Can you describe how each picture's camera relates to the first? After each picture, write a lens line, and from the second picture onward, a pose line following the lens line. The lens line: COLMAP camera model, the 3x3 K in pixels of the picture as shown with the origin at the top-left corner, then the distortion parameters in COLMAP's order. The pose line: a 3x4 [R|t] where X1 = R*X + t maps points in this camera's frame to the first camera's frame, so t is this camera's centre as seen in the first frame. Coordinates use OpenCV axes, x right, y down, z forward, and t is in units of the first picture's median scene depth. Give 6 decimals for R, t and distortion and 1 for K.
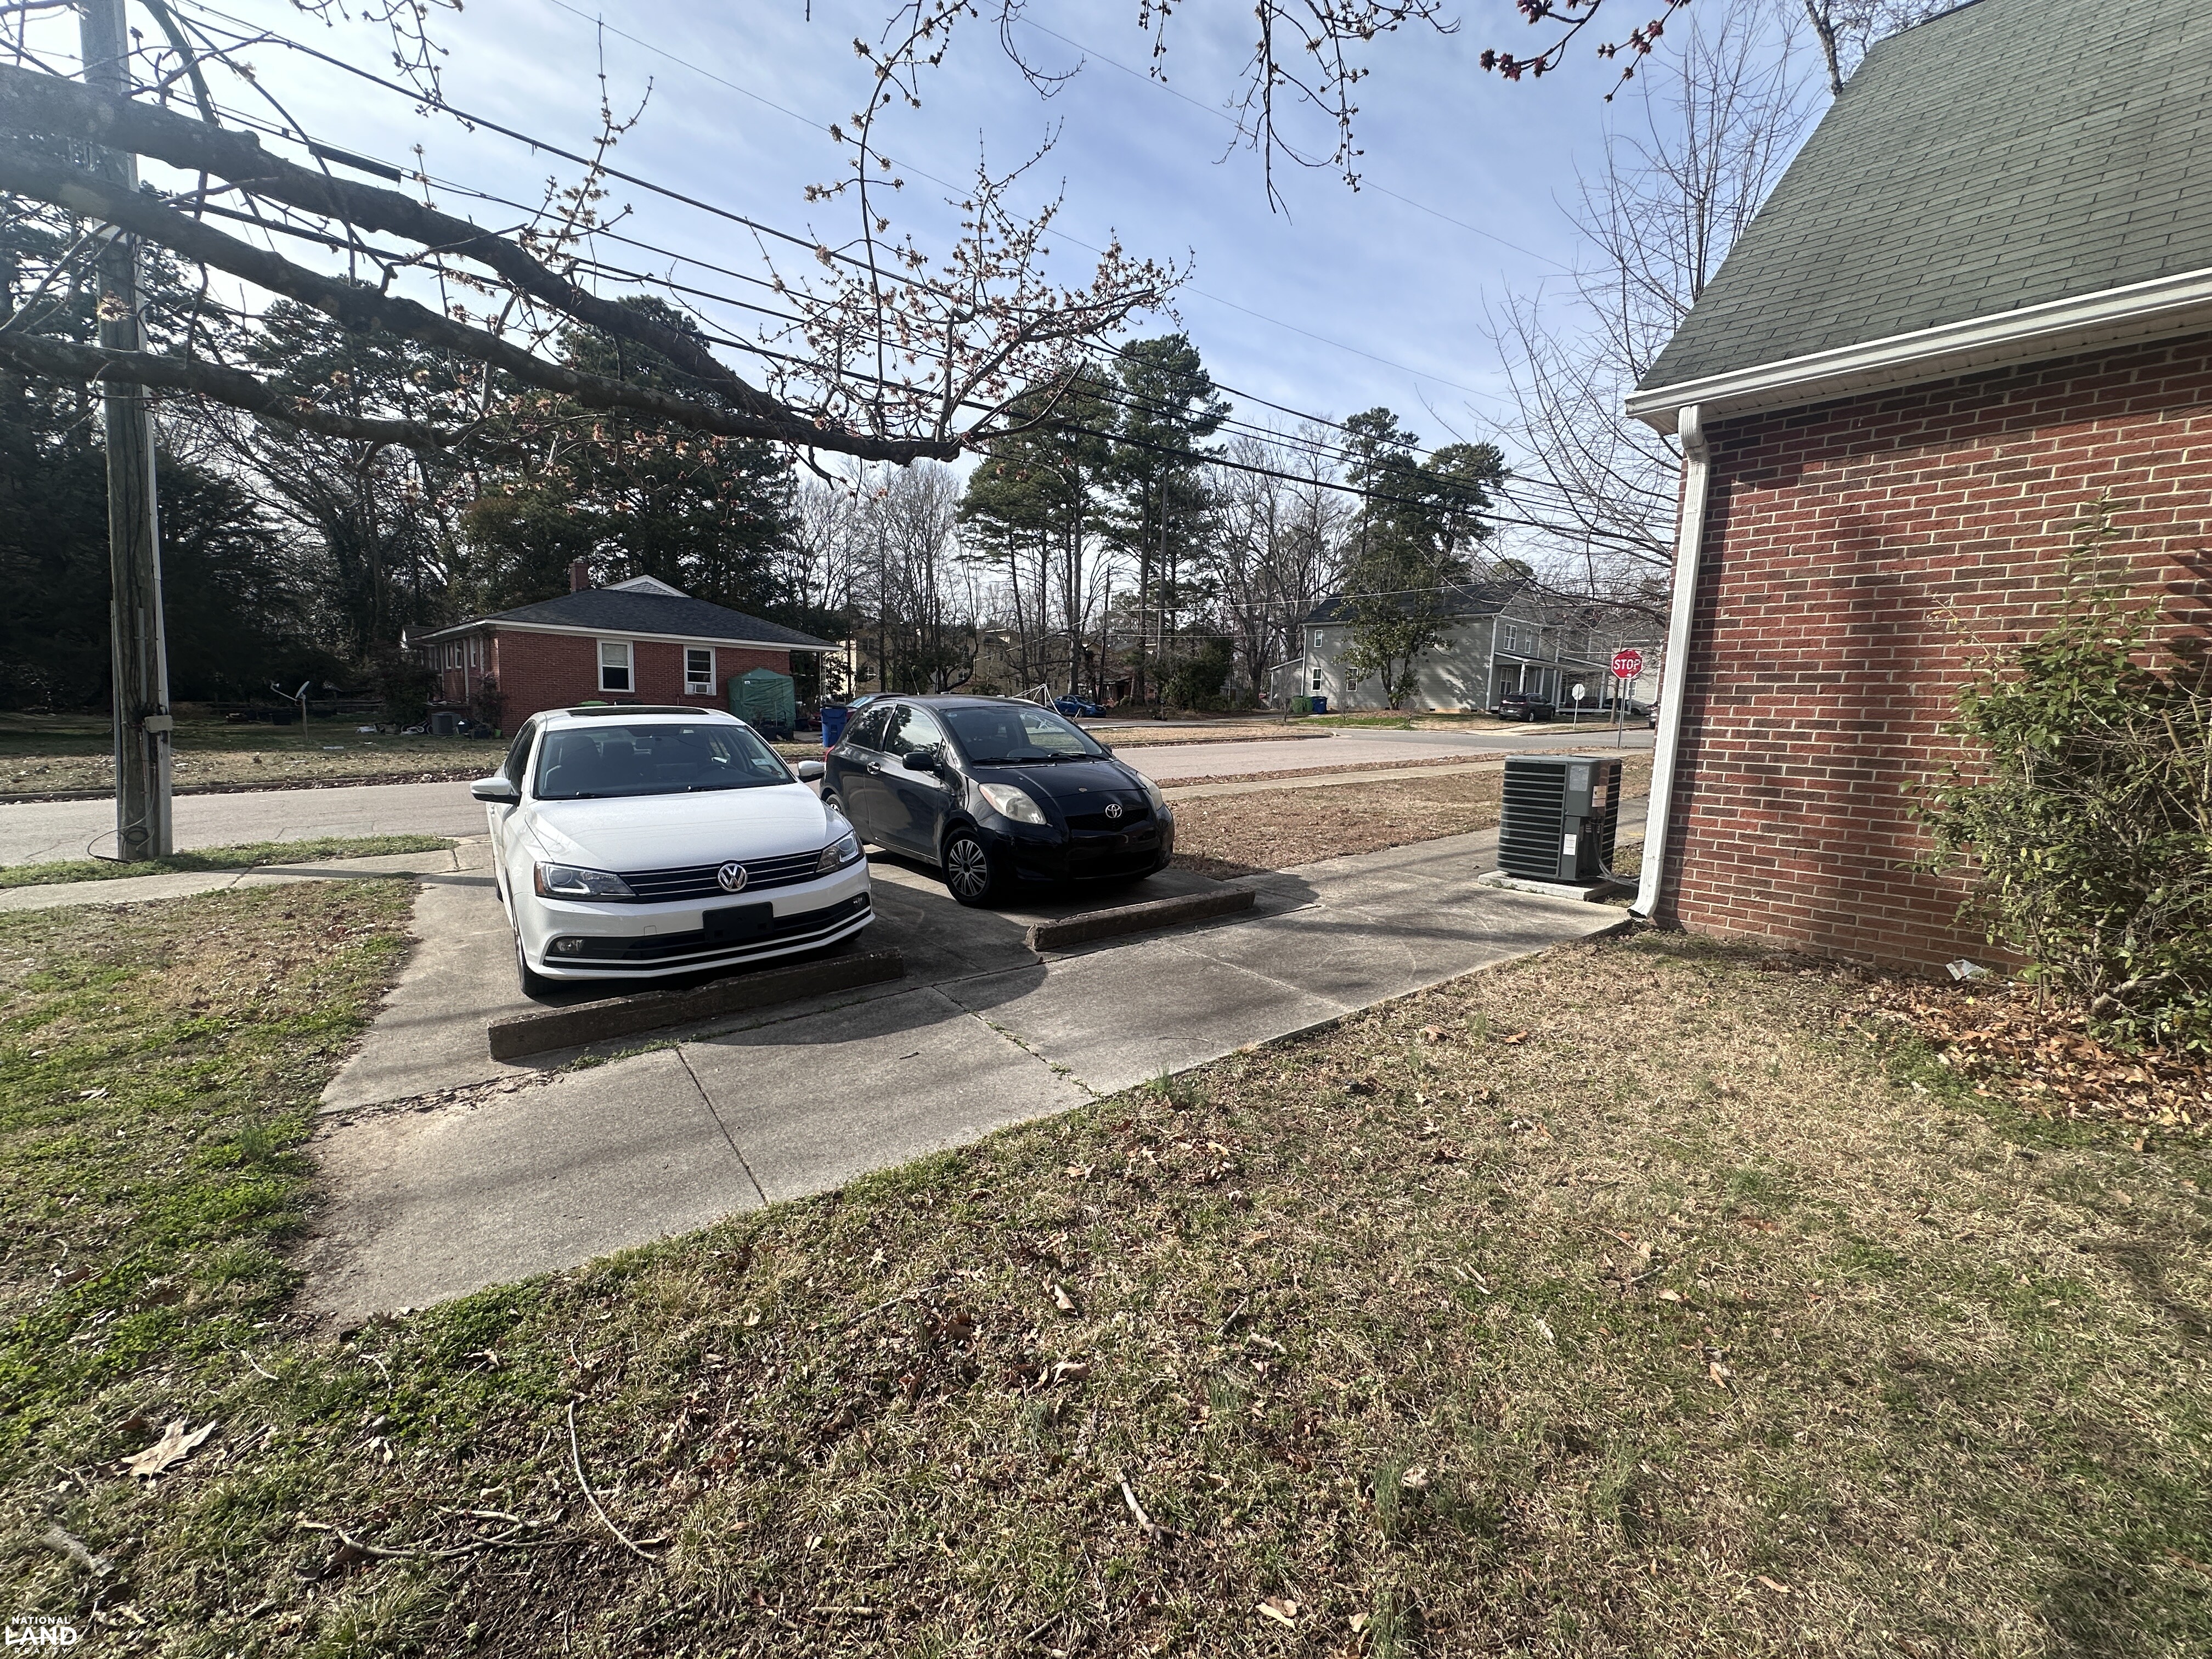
lens RADIAL K [[883.0, 0, 1104.0], [0, 883.0, 823.4], [0, 0, 1]] dist [-0.003945, 0.000371]
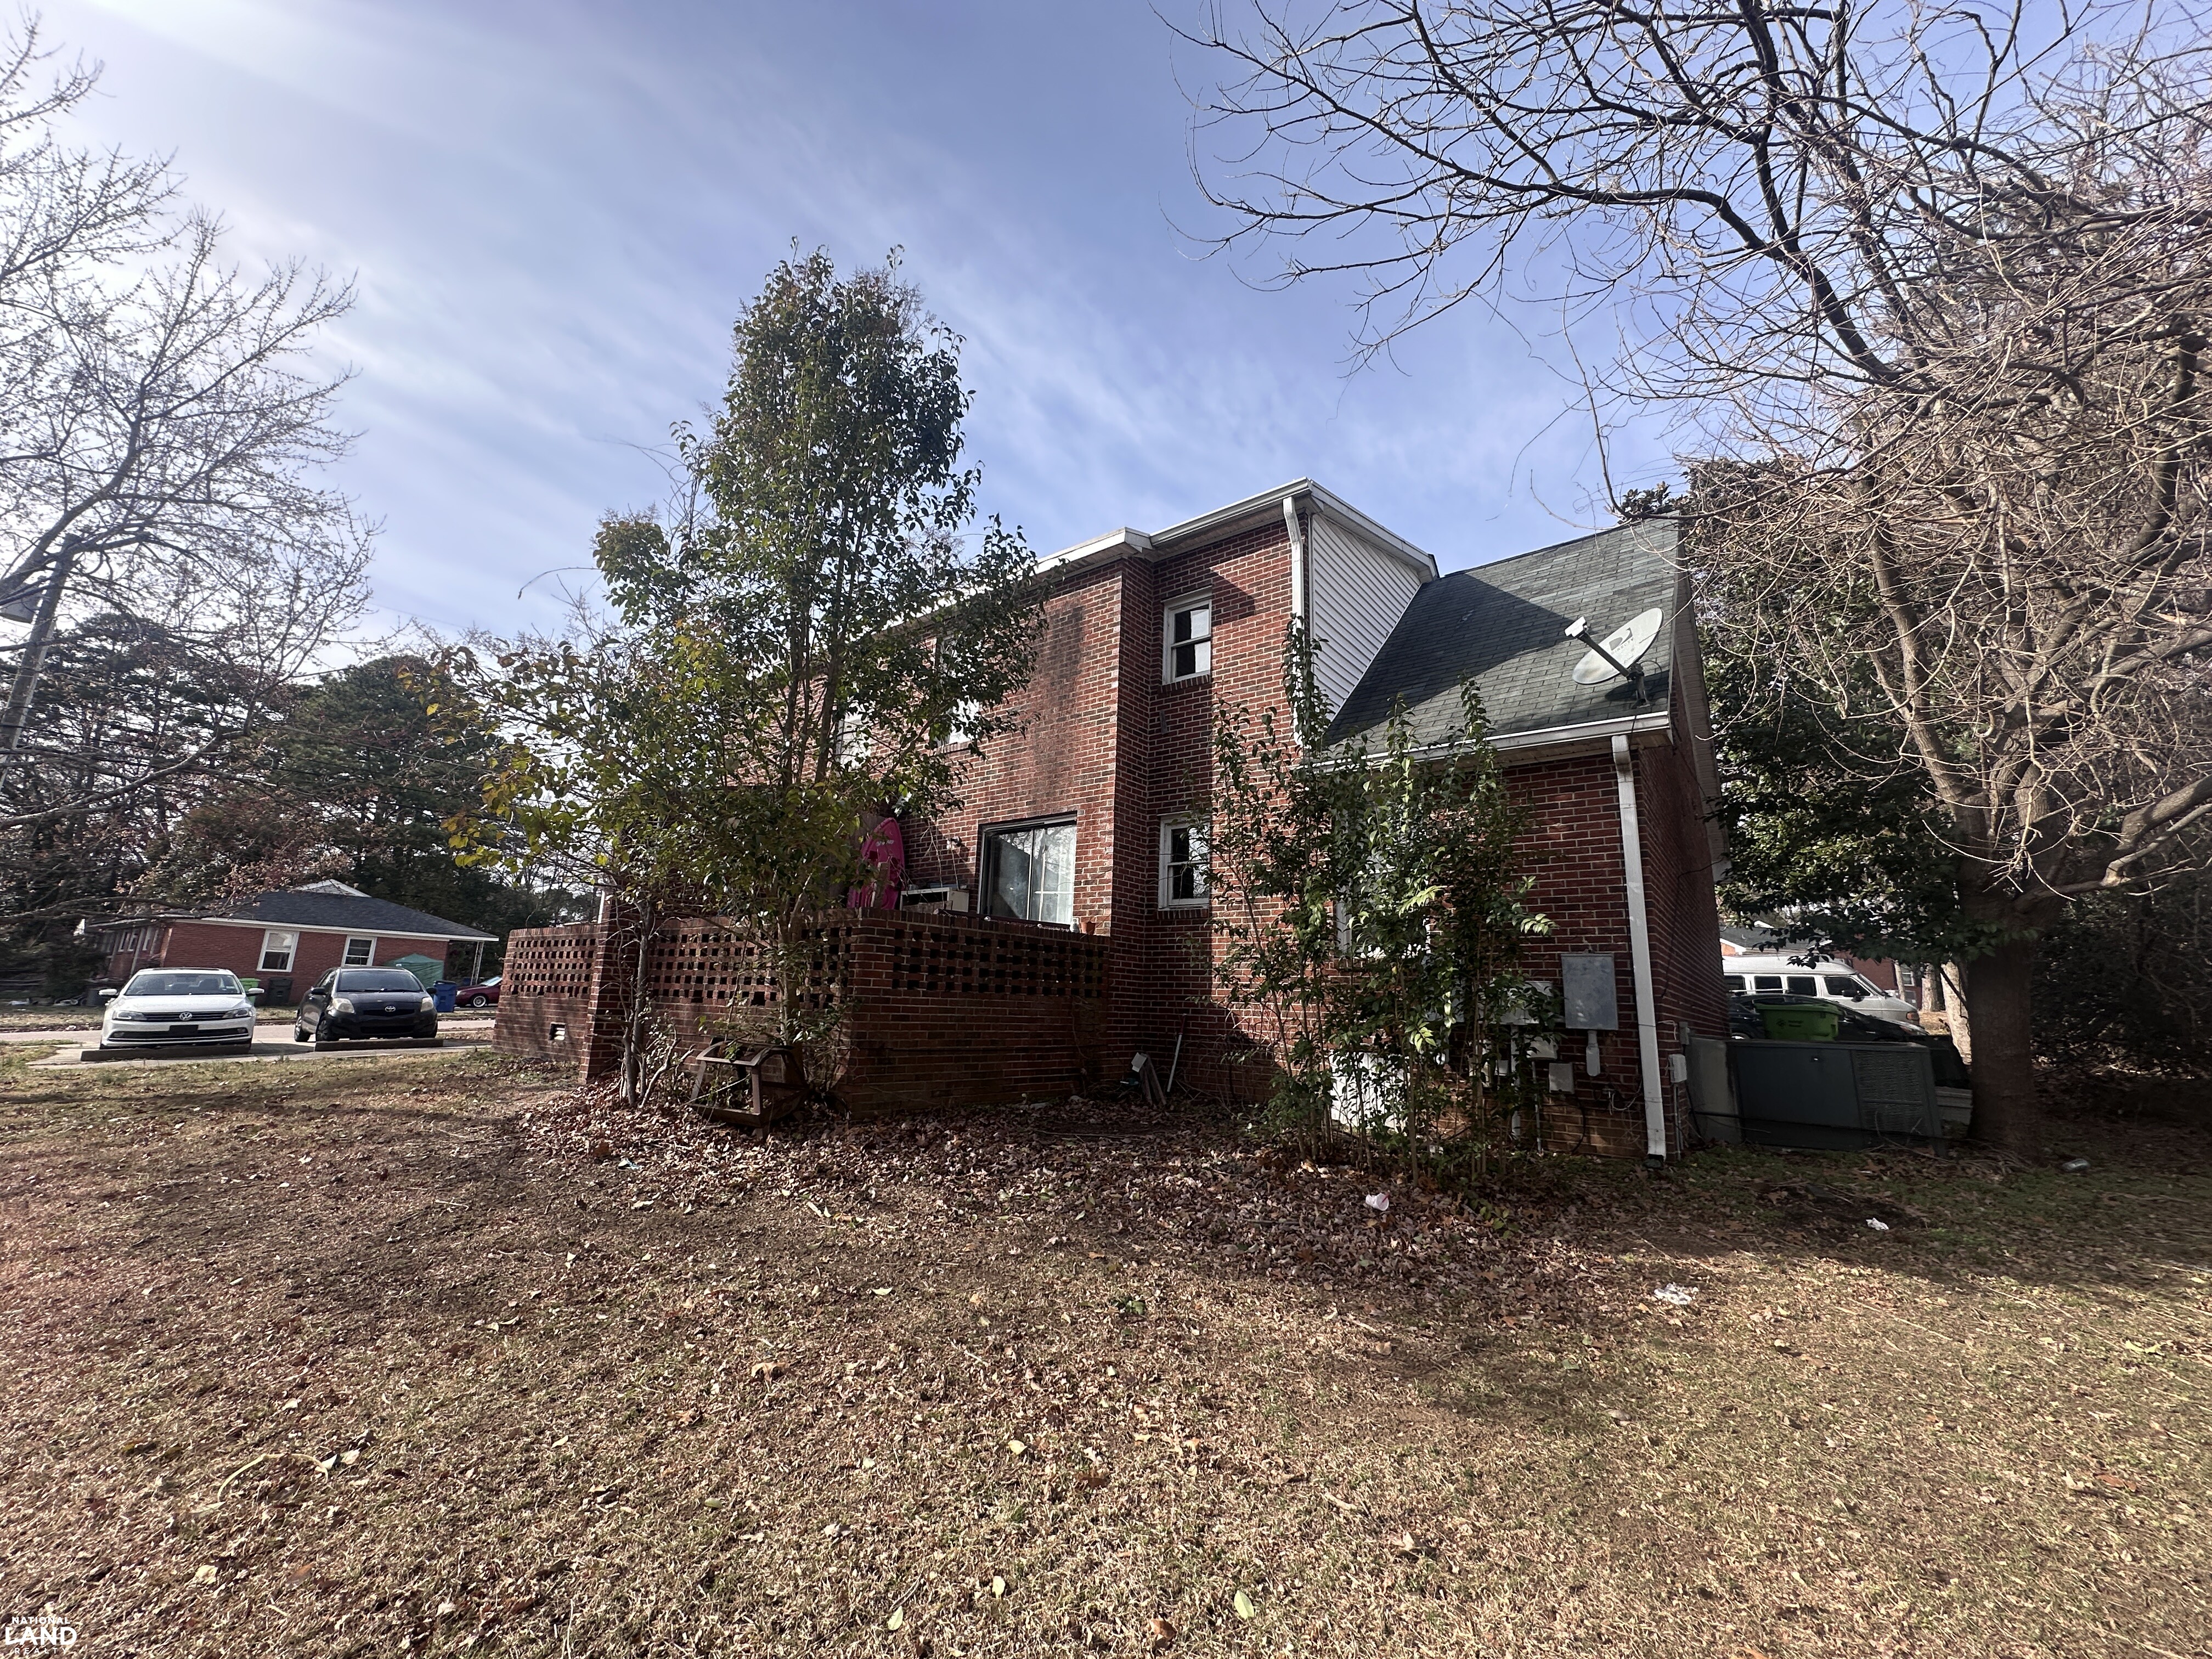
lens RADIAL K [[883.0, 0, 1107.3], [0, 883.0, 832.4], [0, 0, 1]] dist [-0.003945, 0.000371]
pose [[0.976765, 0.036411, 0.211198, 0.226322], [0.030373, 0.951995, -0.304602, 0.052127], [-0.212150, 0.303939, 0.928770, -0.304398]]
